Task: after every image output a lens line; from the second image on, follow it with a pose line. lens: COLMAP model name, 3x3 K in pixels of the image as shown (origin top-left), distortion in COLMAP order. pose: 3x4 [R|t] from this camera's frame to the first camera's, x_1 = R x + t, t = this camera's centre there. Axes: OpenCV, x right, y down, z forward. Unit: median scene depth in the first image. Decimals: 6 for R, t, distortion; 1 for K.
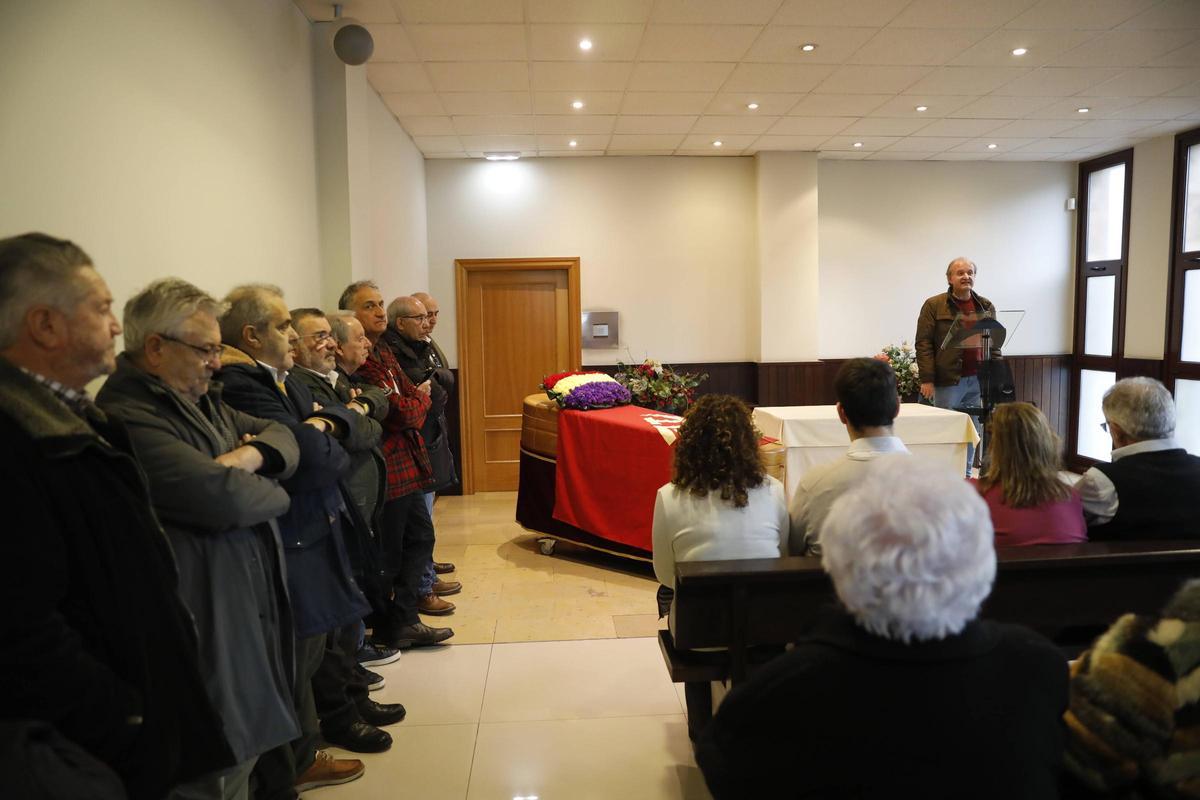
lens RADIAL K [[822.8, 0, 599.0], [0, 822.8, 406.3], [0, 0, 1]] dist [-0.102101, 0.087940]
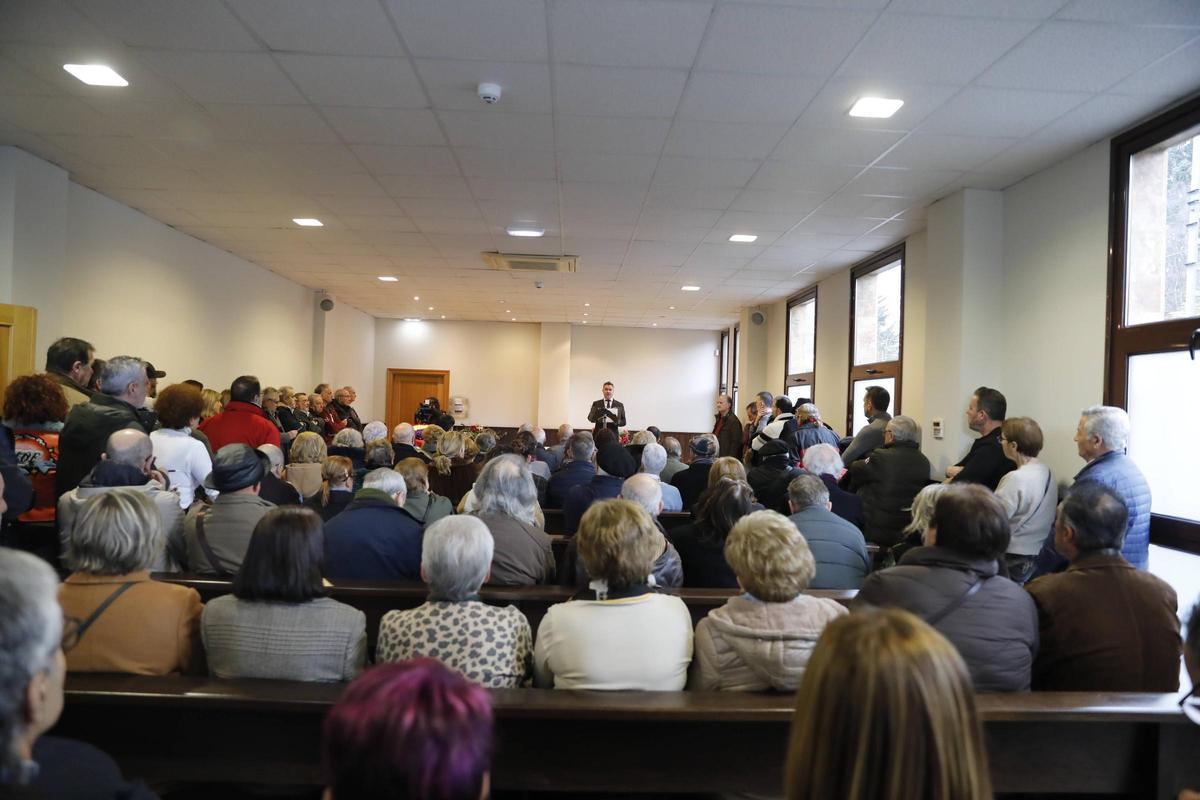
lens RADIAL K [[942.5, 0, 600.0], [0, 942.5, 400.0], [0, 0, 1]] dist [-0.029795, 0.003804]
pose [[0.996114, 0.052411, -0.070781, 0.513463], [-0.059853, 0.992404, -0.107480, 0.113483], [0.064610, 0.111299, 0.991684, -1.245089]]
